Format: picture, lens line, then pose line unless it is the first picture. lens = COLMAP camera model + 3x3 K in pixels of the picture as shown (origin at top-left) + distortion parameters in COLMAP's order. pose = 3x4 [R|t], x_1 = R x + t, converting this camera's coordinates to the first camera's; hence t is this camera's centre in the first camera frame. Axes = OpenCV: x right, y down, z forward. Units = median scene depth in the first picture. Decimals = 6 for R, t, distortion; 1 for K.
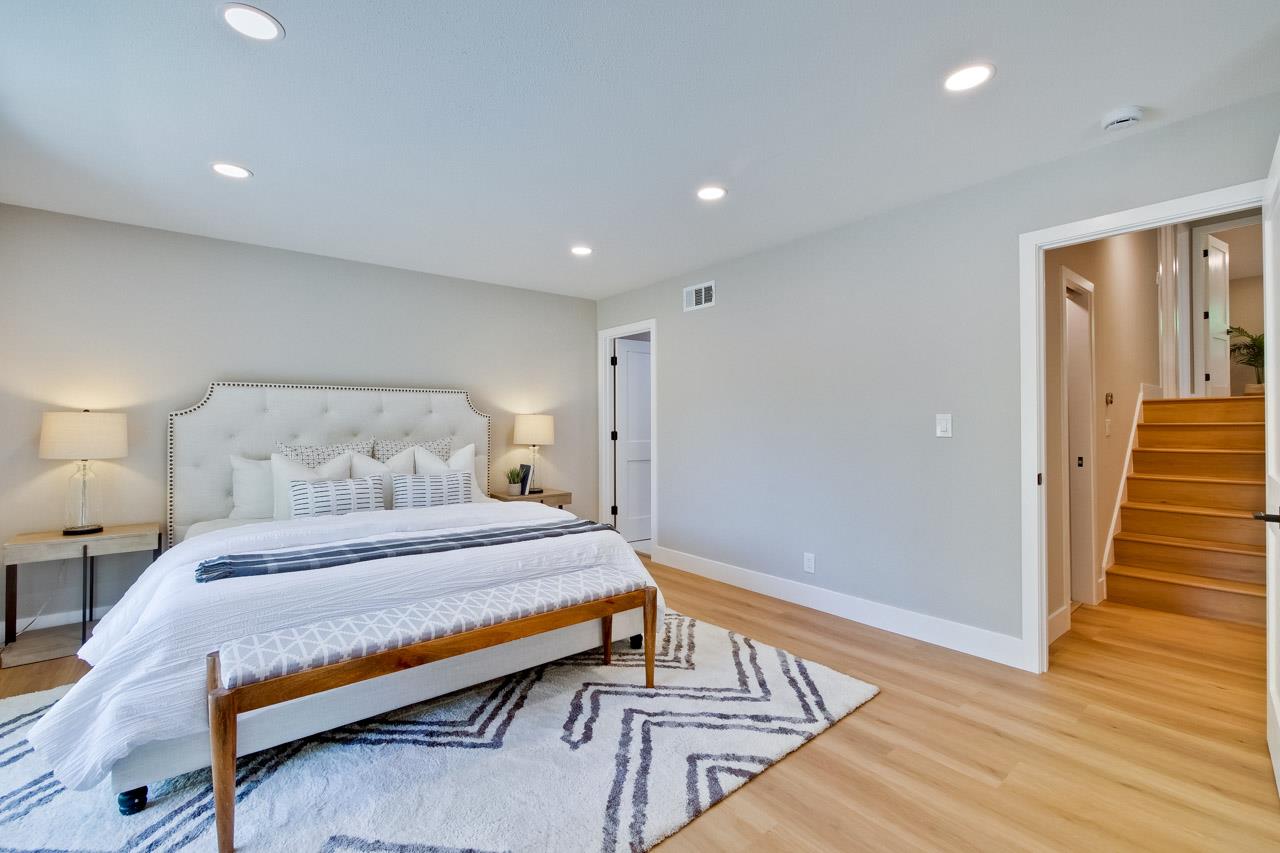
lens RADIAL K [[540.6, 0, 641.8], [0, 540.6, 422.1], [0, 0, 1]] dist [-0.002641, -0.000418]
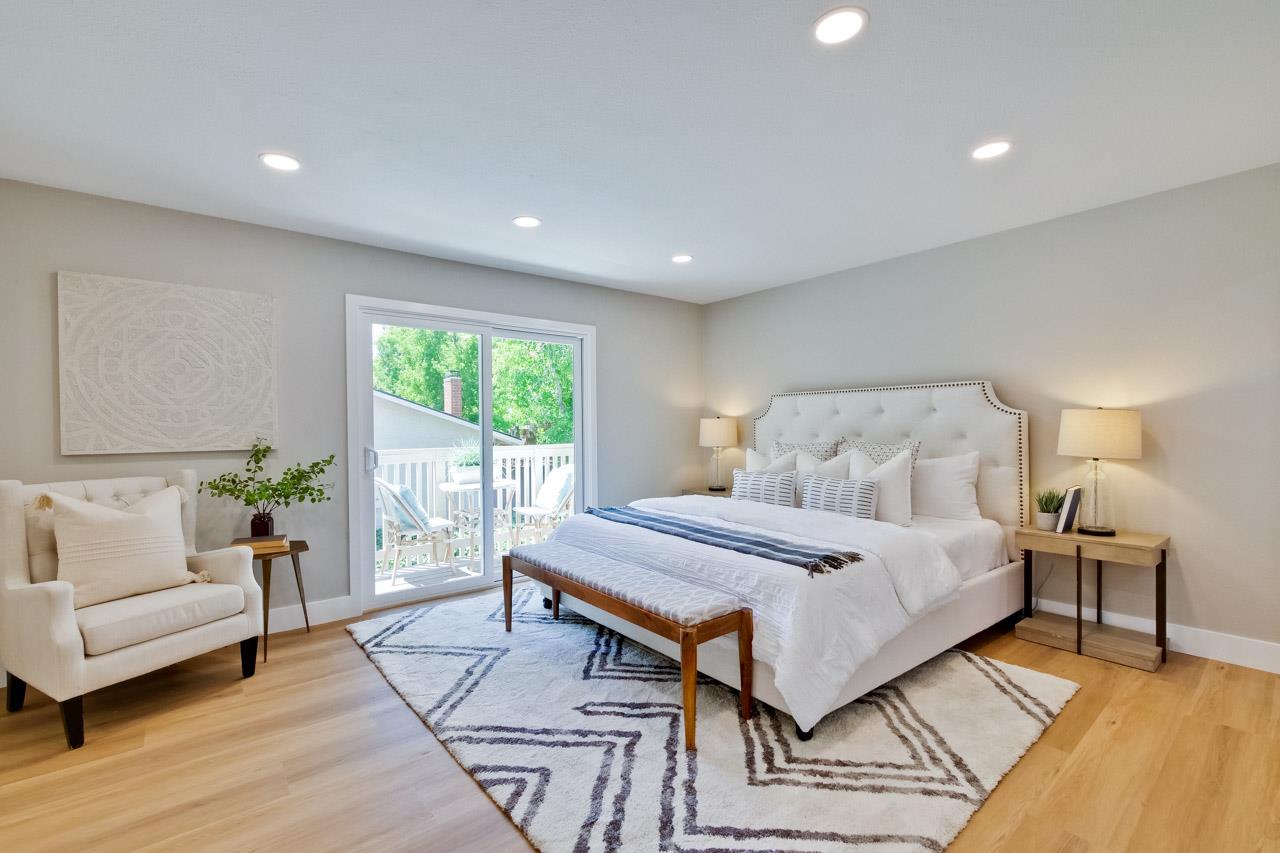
lens RADIAL K [[564.8, 0, 641.6], [0, 564.8, 429.5], [0, 0, 1]] dist [-0.003038, -0.000711]
pose [[-0.008663, 0.008933, -0.999923, 0.927373], [0.013364, 0.999872, 0.008817, -0.004980], [0.999873, -0.013287, -0.008781, 0.994459]]
